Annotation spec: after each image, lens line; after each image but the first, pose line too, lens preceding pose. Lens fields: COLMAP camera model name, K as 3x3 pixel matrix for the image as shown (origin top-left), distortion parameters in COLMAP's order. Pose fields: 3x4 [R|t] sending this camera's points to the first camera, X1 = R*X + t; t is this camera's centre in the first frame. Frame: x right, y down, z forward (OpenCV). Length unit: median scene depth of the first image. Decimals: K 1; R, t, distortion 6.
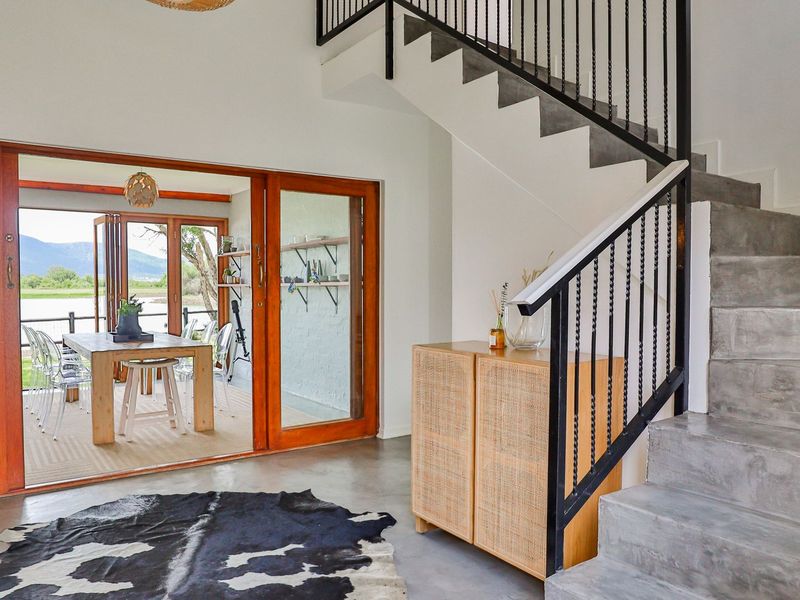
lens RADIAL K [[600.0, 0, 400.0], [0, 600.0, 300.0], [0, 0, 1]] dist [-0.063643, 0.045118]
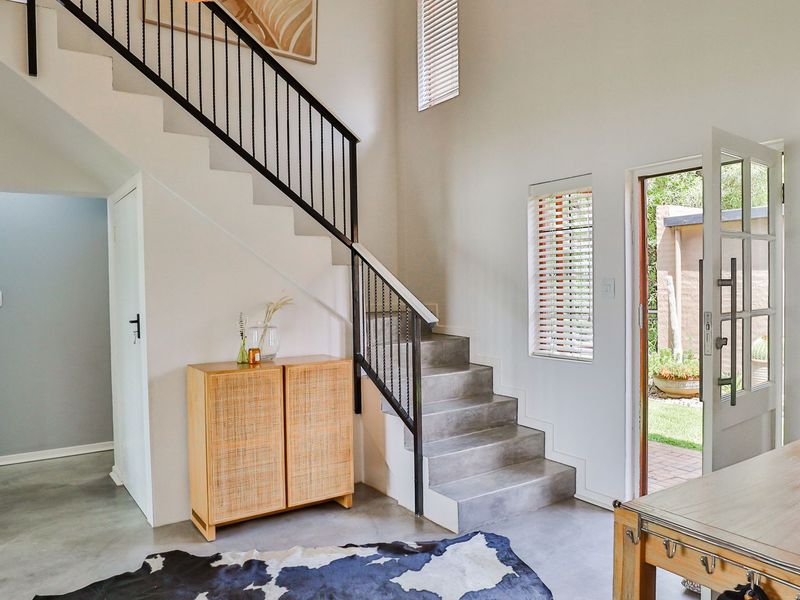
lens RADIAL K [[600.0, 0, 400.0], [0, 600.0, 300.0], [0, 0, 1]] dist [-0.063643, 0.045118]
pose [[0.024022, -0.021510, 0.999480, -1.191342], [0.042604, 0.998882, 0.020473, -0.073627], [-0.998803, 0.042090, 0.024912, 0.684659]]
